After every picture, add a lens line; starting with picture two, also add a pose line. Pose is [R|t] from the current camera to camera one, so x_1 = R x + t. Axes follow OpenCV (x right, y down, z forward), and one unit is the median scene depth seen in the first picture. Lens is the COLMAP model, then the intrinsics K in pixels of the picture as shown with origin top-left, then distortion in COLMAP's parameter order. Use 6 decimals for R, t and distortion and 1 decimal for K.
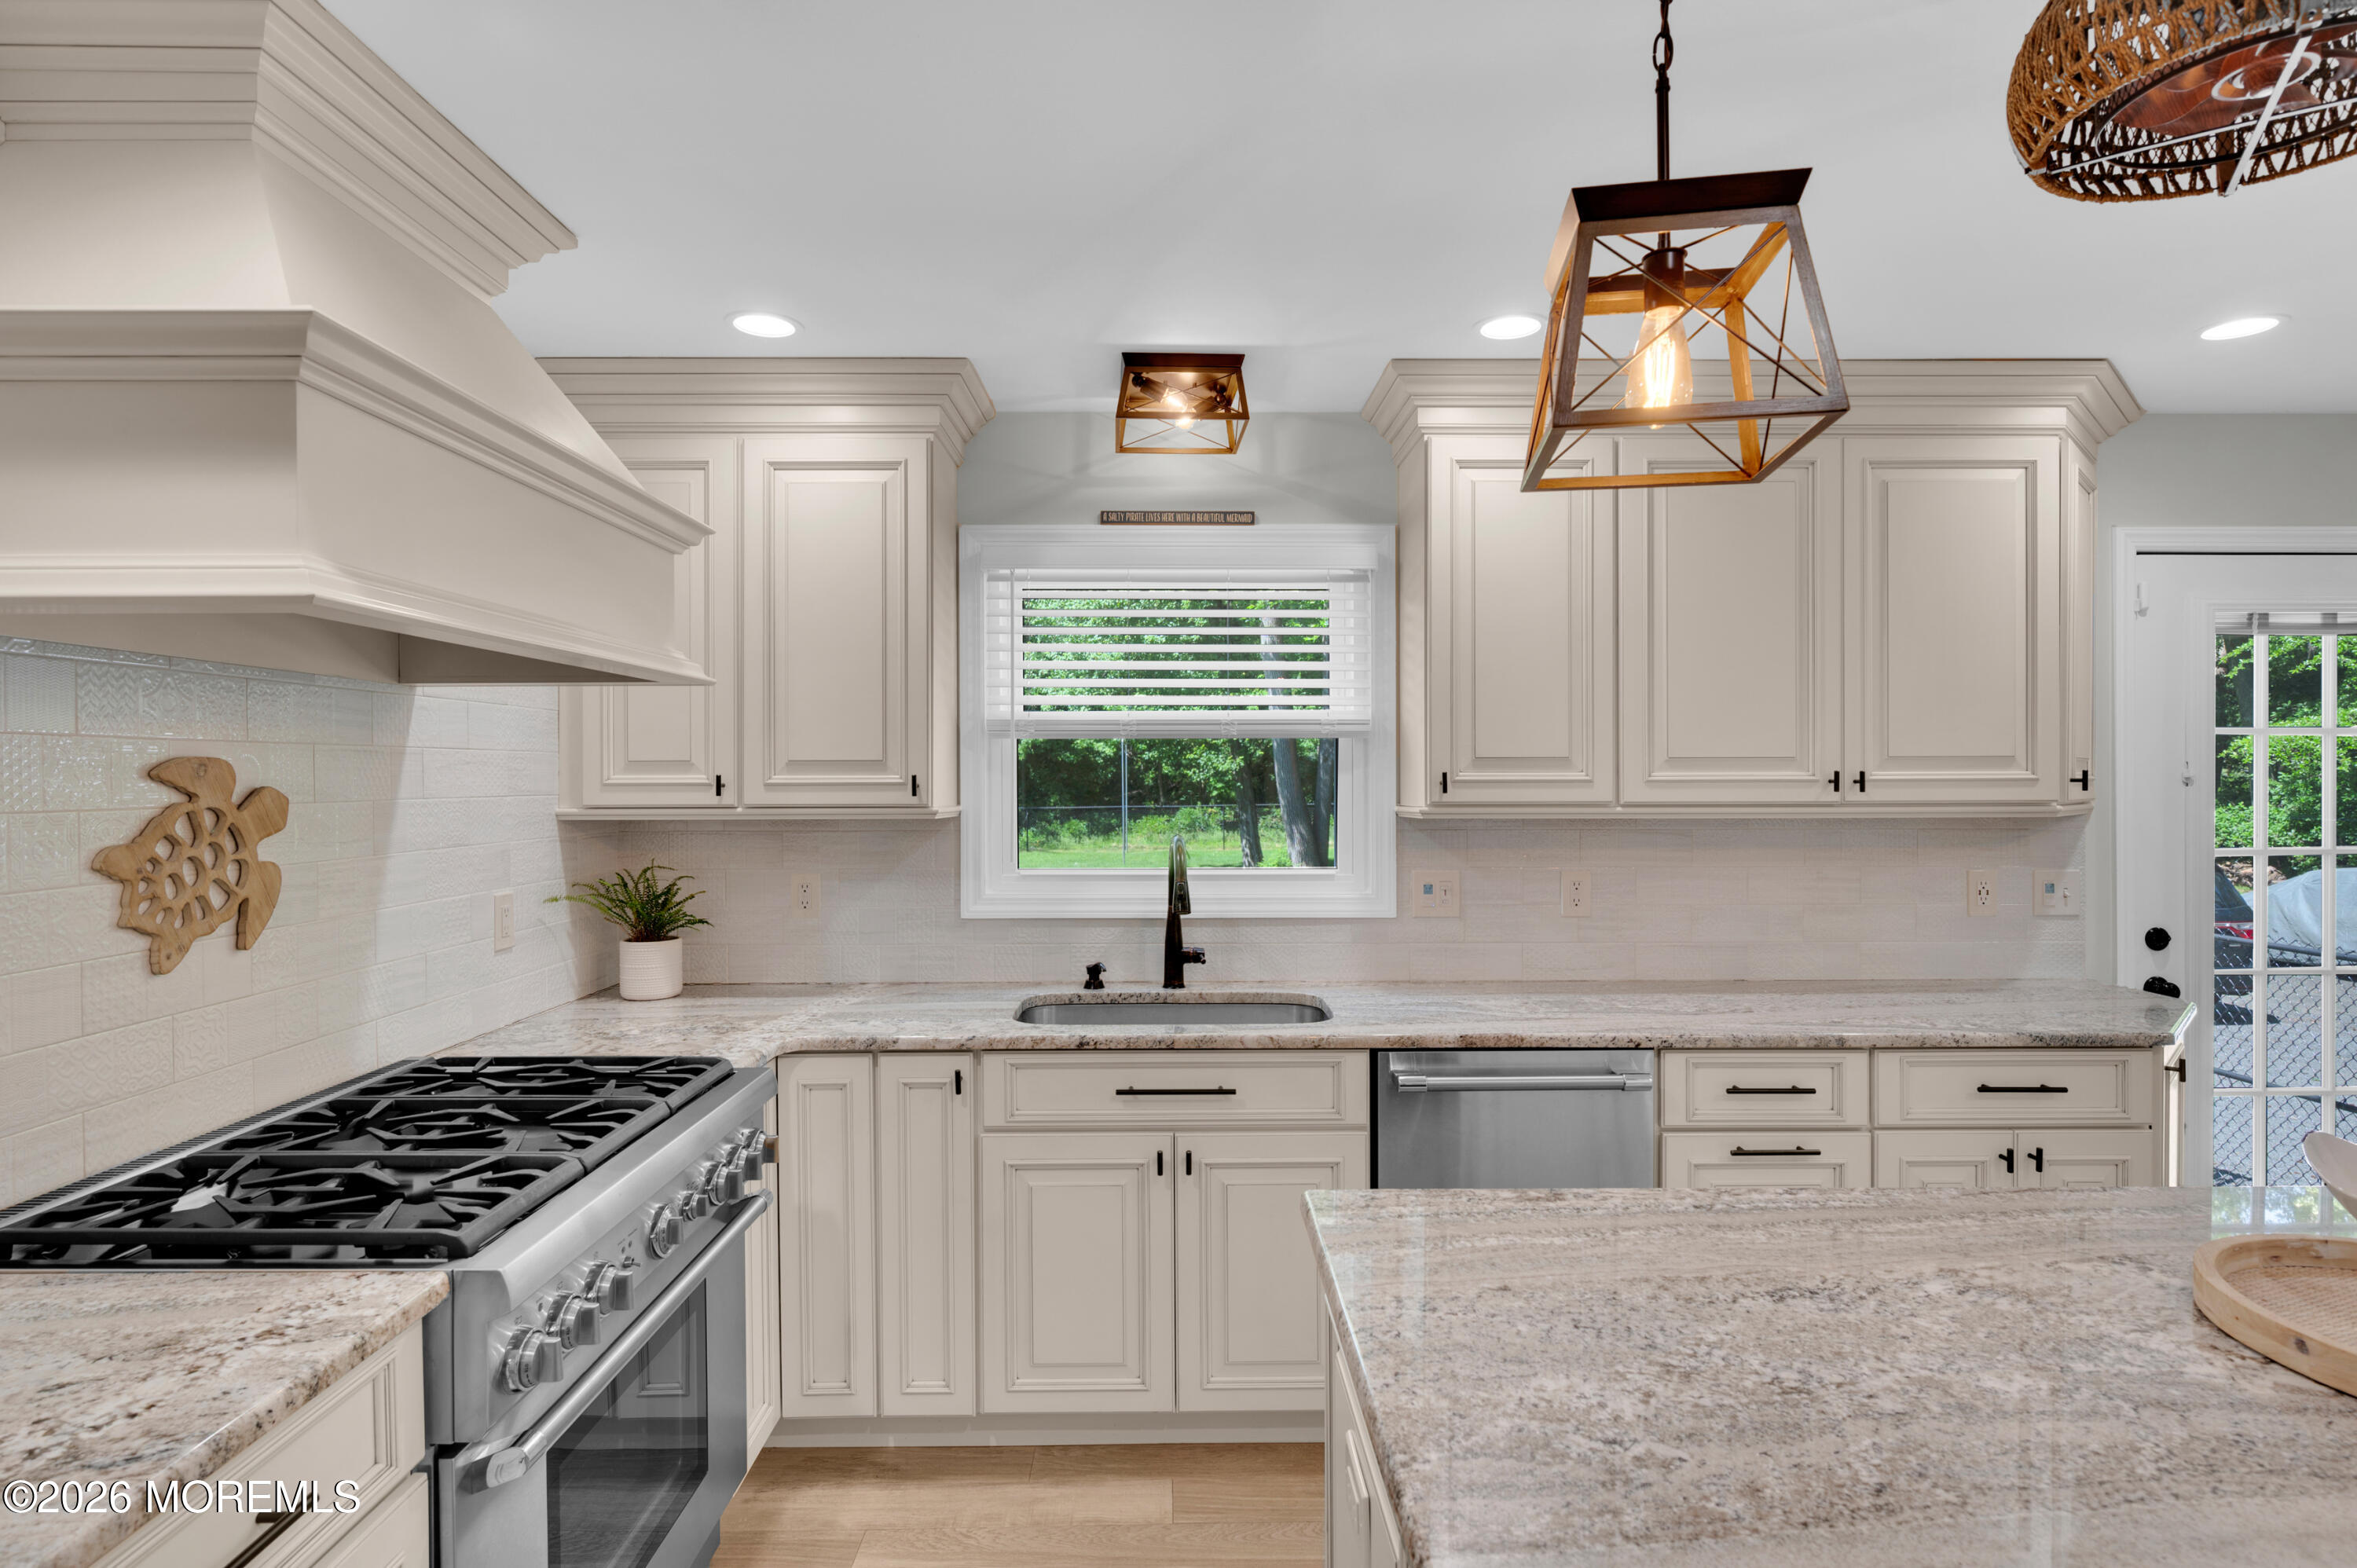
lens RADIAL K [[1212.8, 0, 1178.5], [0, 1212.8, 784.0], [0, 0, 1]] dist [0.000414, 0.000096]
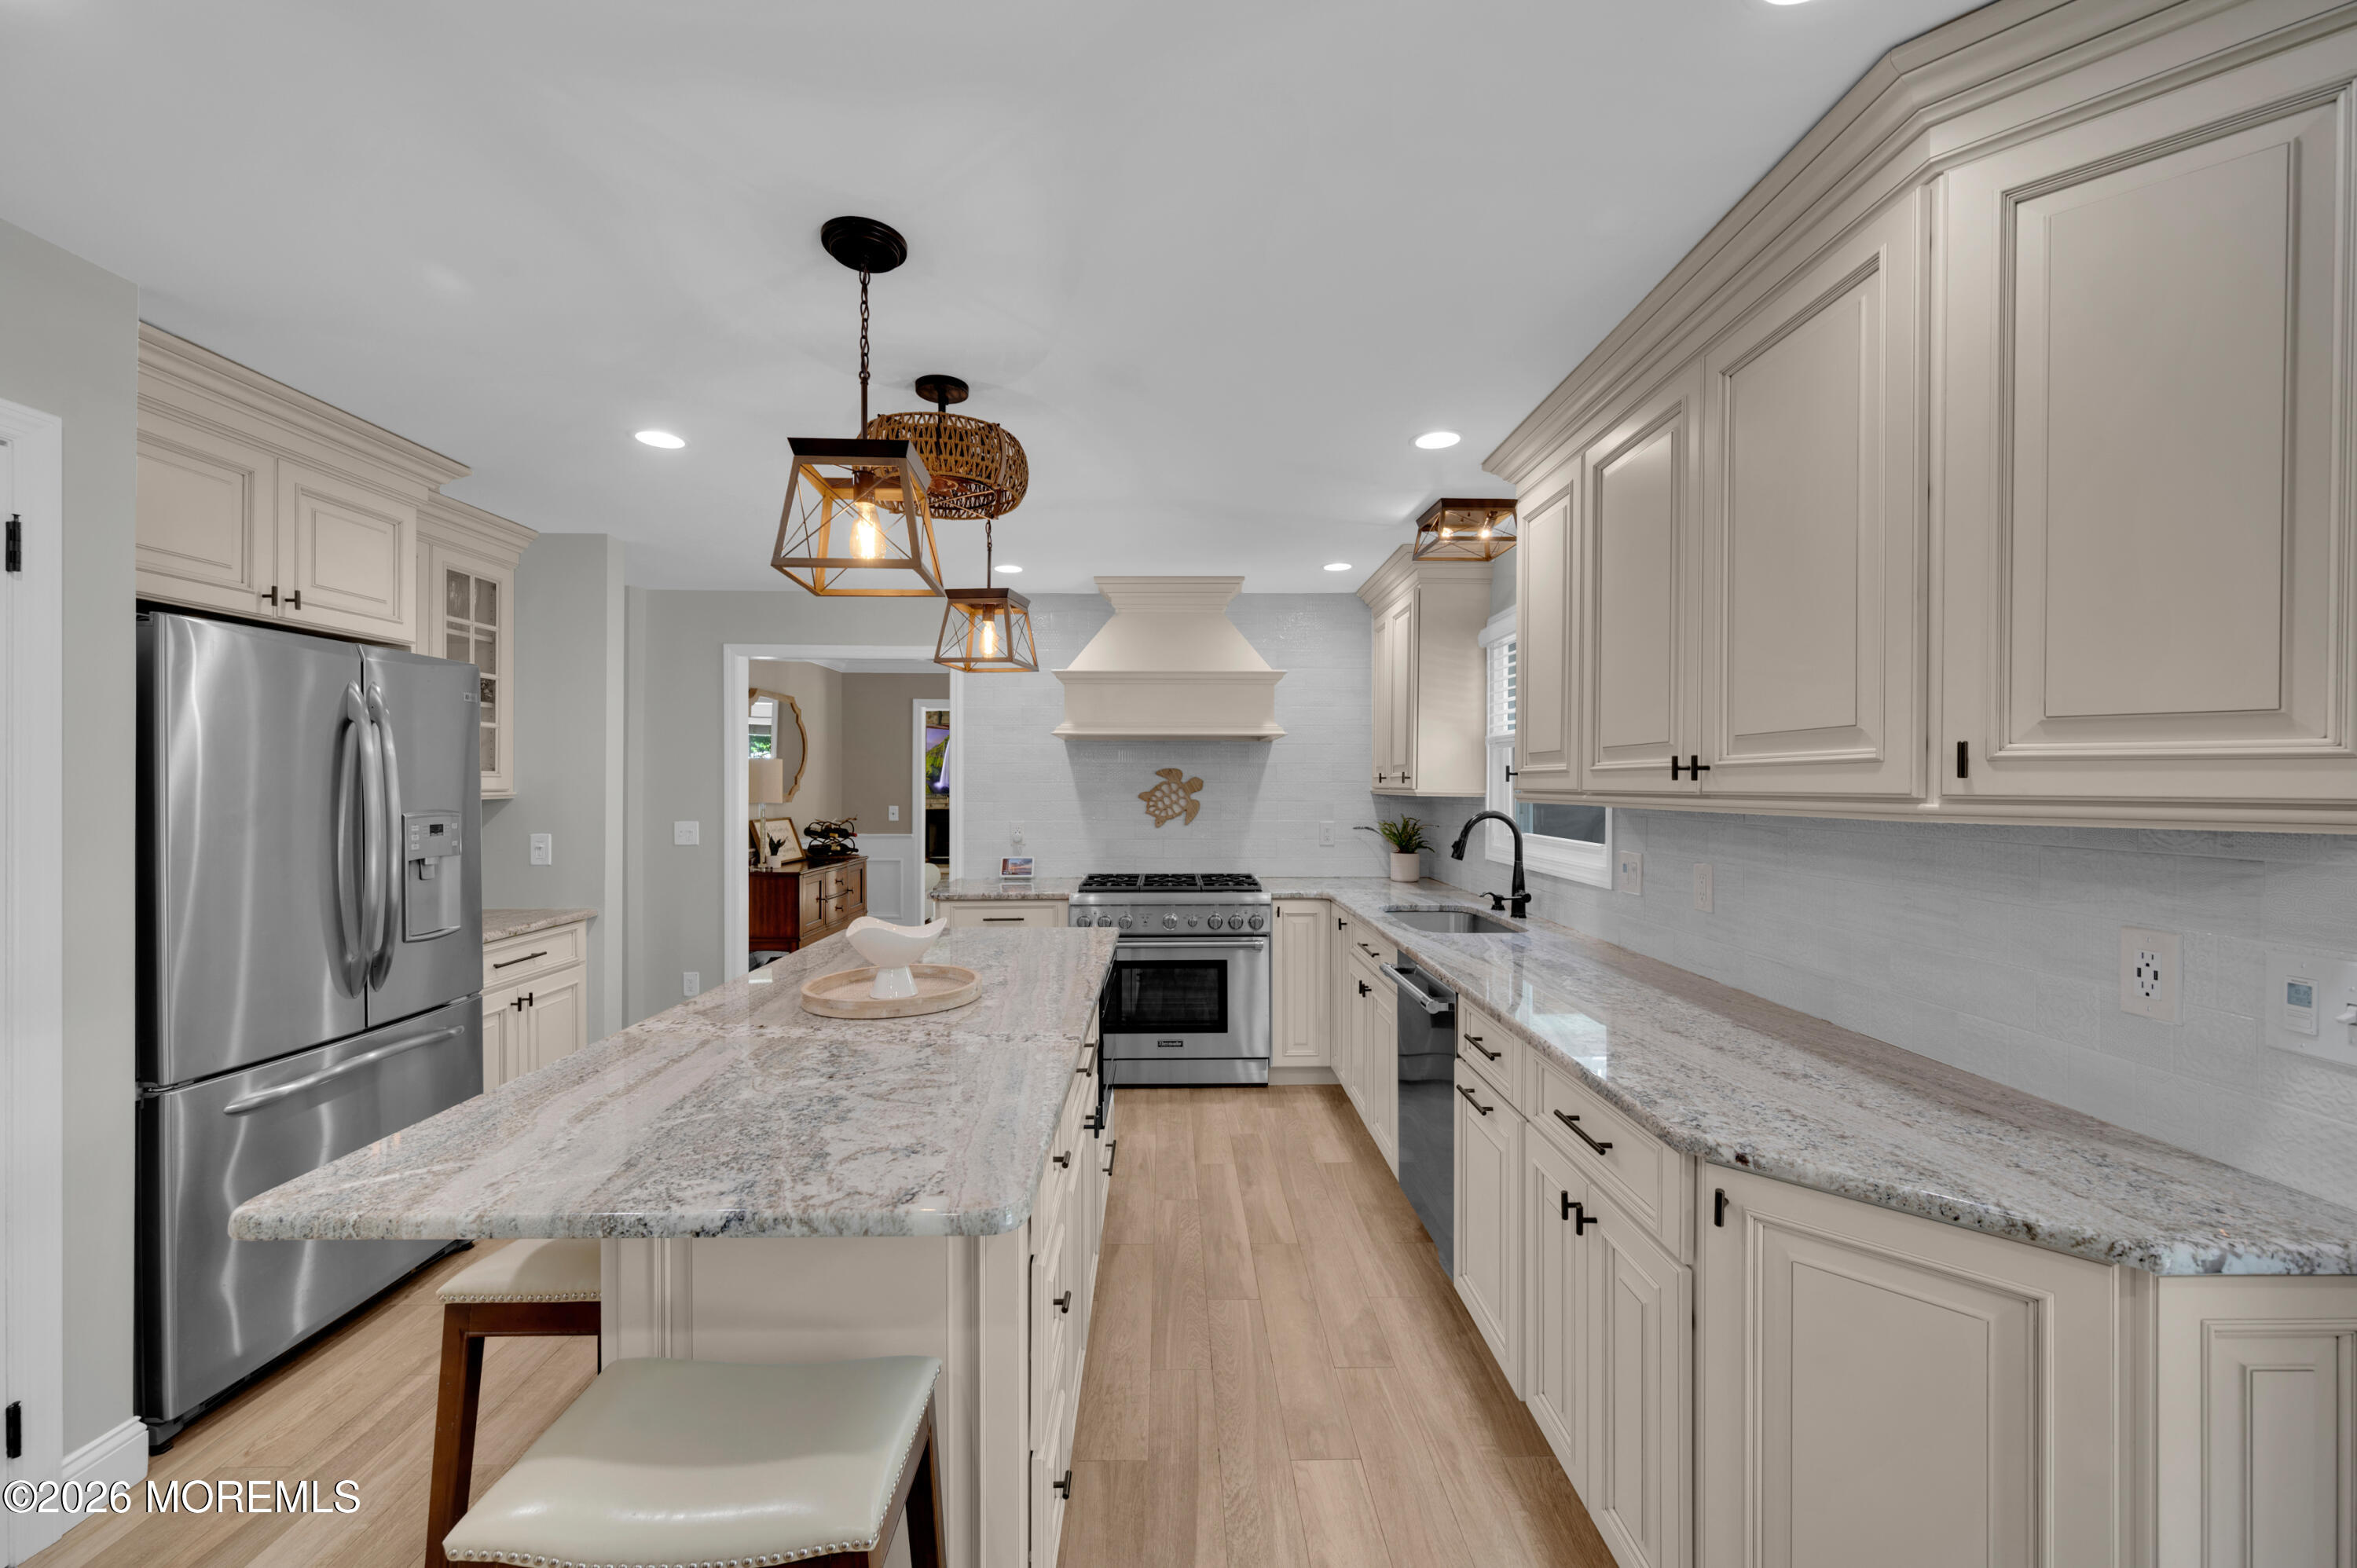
lens RADIAL K [[923.9, 0, 1174.1], [0, 923.9, 784.1], [0, 0, 1]] dist [0.000869, 0.000013]
pose [[-0.005248, 0.002975, -0.999982, 1.196067], [-0.006971, 0.999971, 0.003011, 0.009501], [0.999962, 0.006987, -0.005227, 0.645923]]
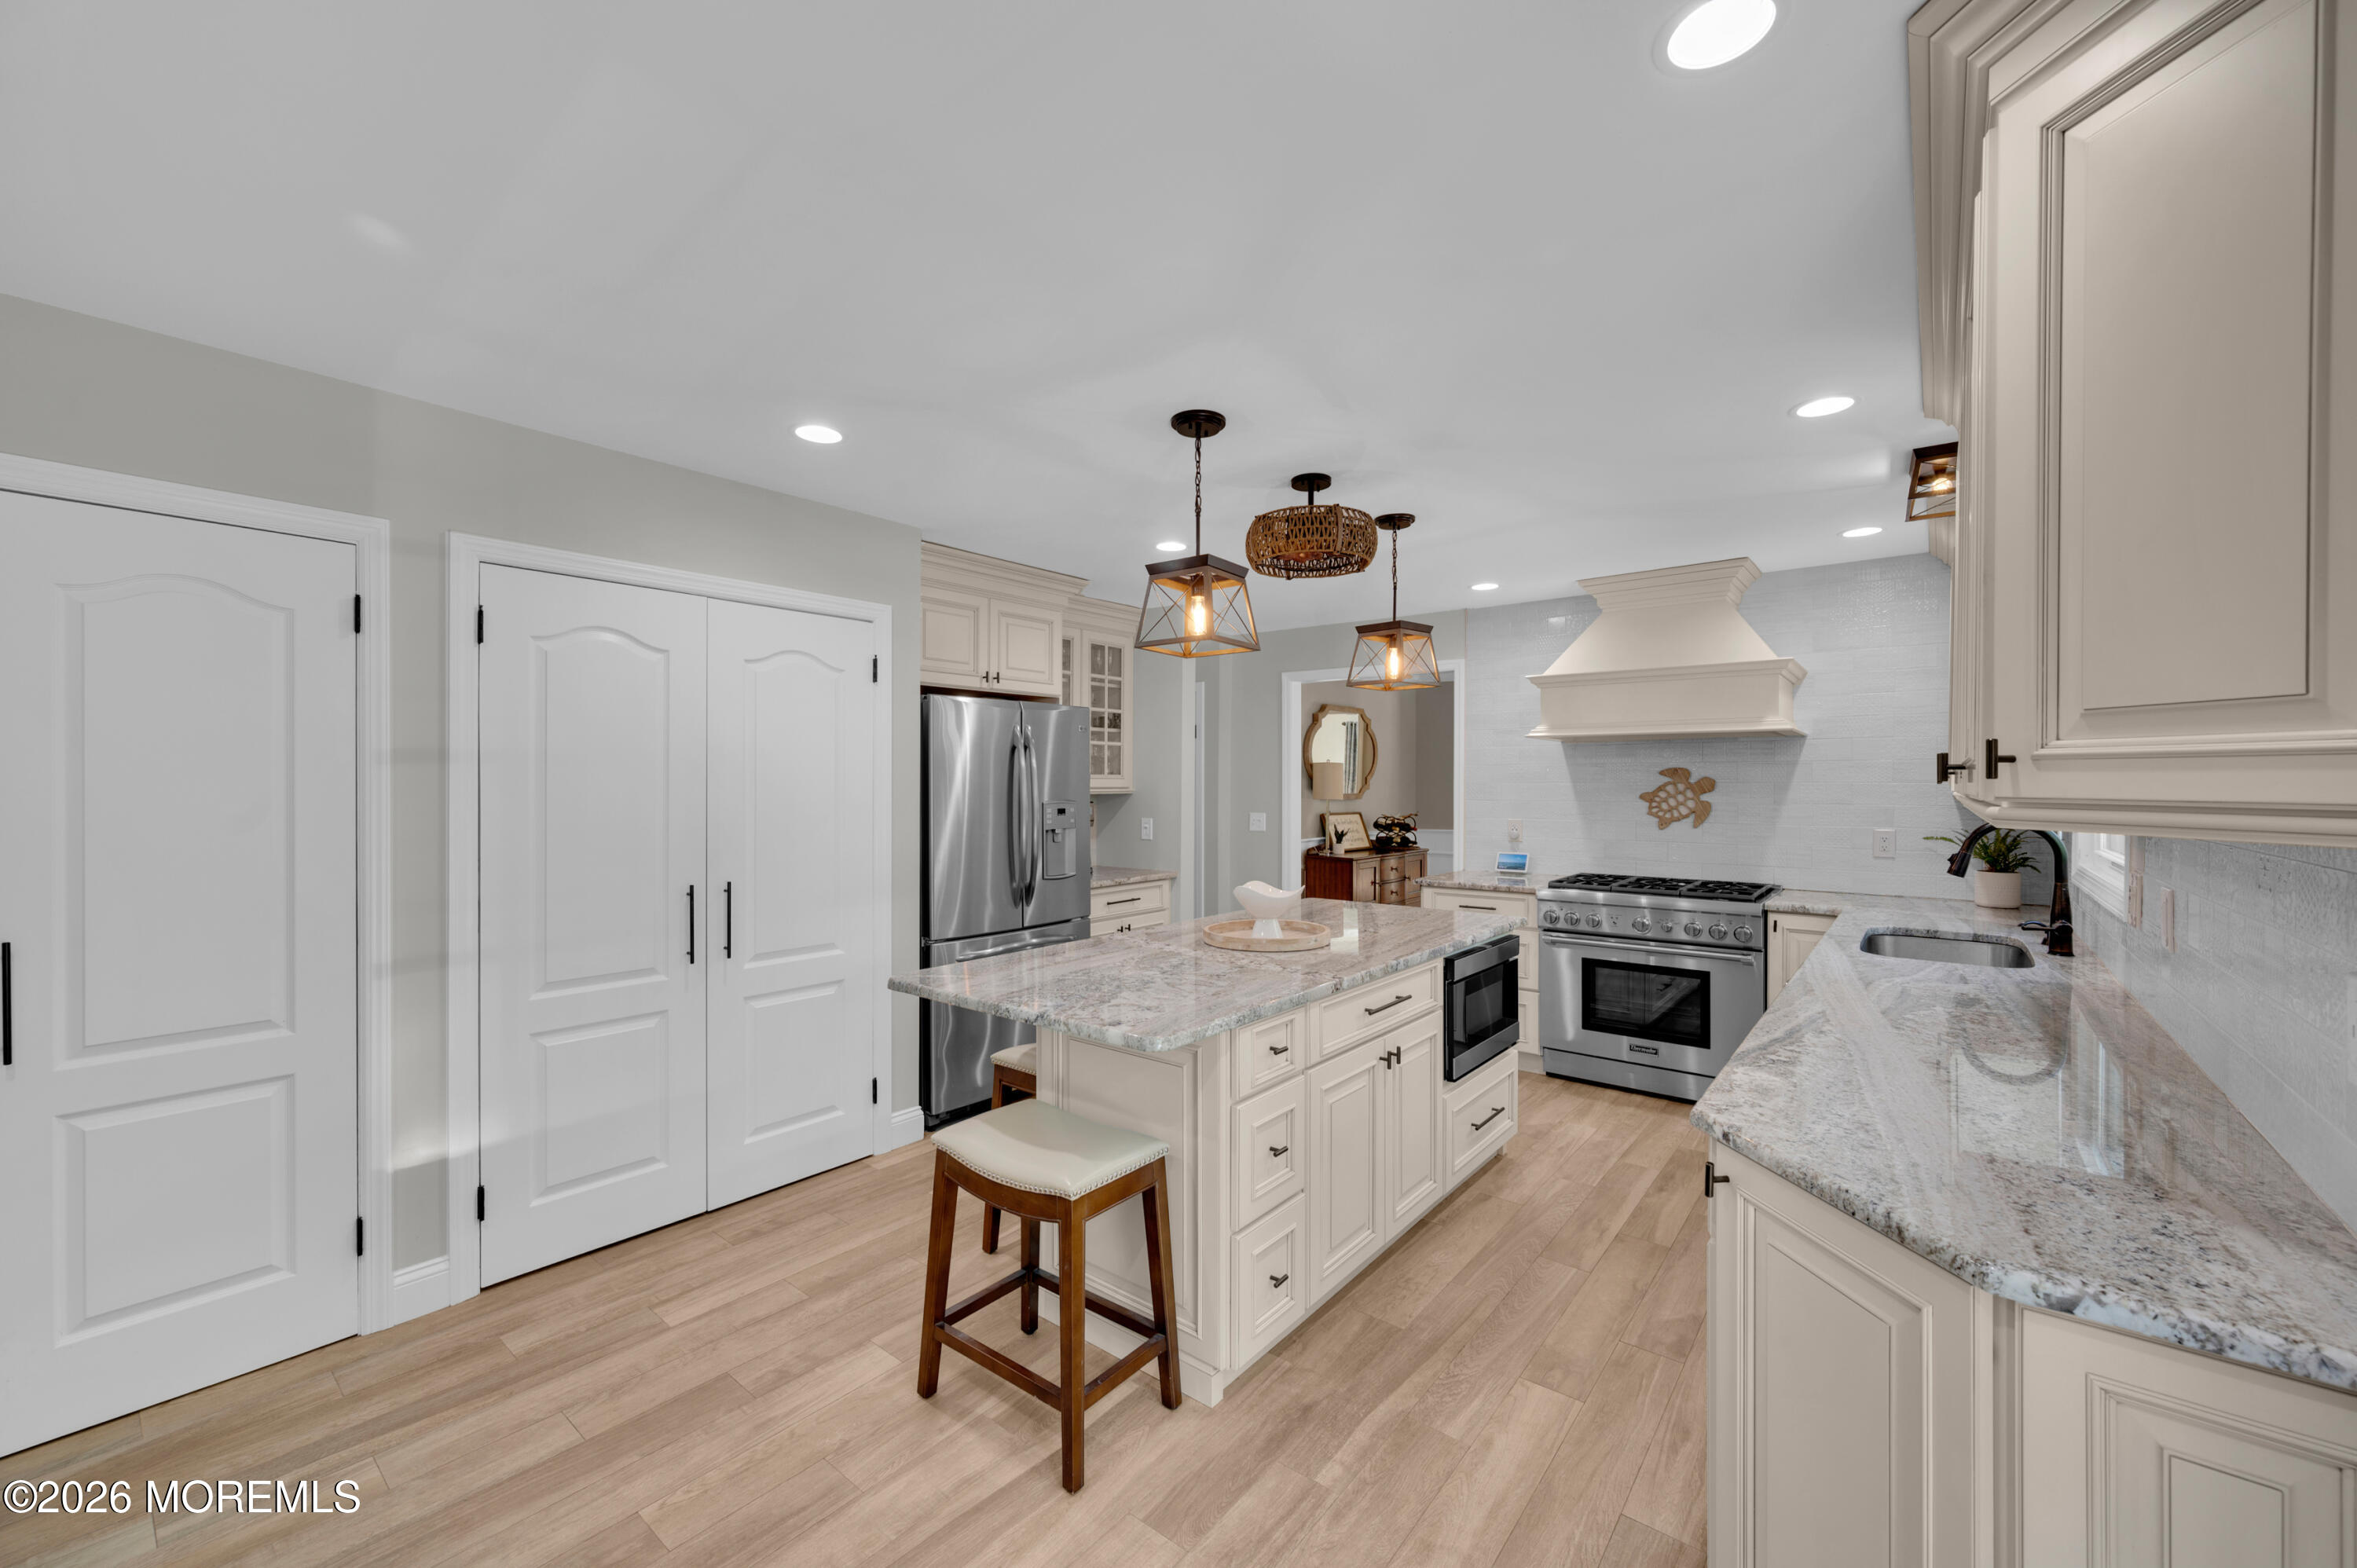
lens RADIAL K [[922.8, 0, 1178.5], [0, 922.8, 784.0], [0, 0, 1]] dist [0.000020, -0.000101]
pose [[-0.644457, 0.002769, -0.764635, 1.292281], [-0.004617, 0.999961, 0.007514, 0.006080], [0.764626, 0.008373, -0.644419, 1.006214]]
